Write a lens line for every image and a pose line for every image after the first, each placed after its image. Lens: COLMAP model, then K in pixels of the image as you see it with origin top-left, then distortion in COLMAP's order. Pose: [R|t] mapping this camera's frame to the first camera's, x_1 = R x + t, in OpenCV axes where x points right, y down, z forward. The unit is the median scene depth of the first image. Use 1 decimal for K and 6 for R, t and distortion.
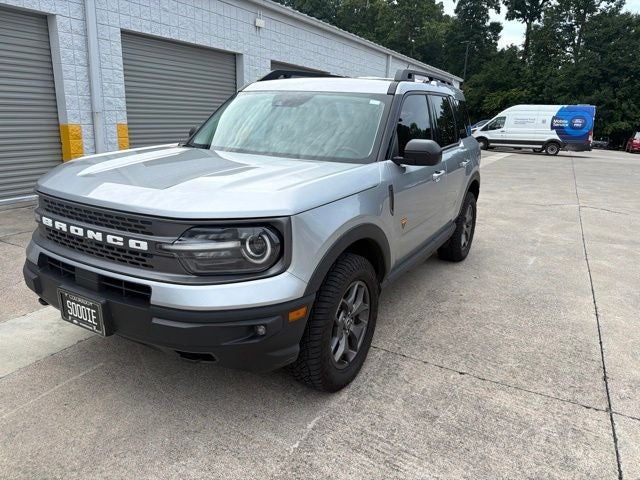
lens RADIAL K [[455.8, 0, 321.7], [0, 455.8, 241.3], [0, 0, 1]] dist [0.004113, -0.012204]
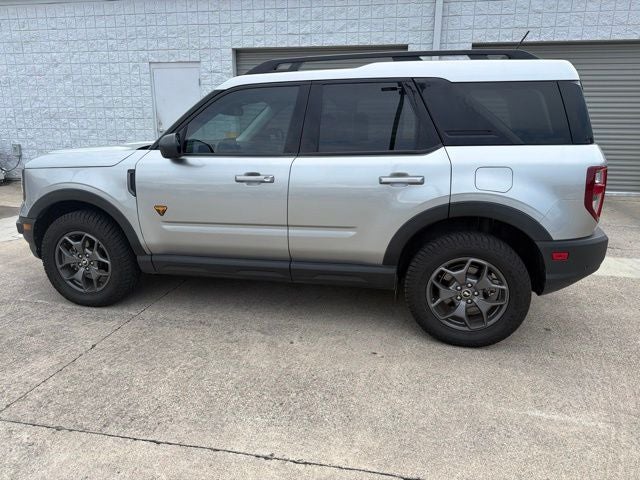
lens RADIAL K [[455.9, 0, 321.8], [0, 455.9, 234.9], [0, 0, 1]] dist [-0.002726, -0.002760]
pose [[0.292682, 0.205586, -0.933848, 1.029952], [-0.251944, 0.958685, 0.132091, -0.174113], [0.922422, 0.196617, 0.332386, 0.789485]]
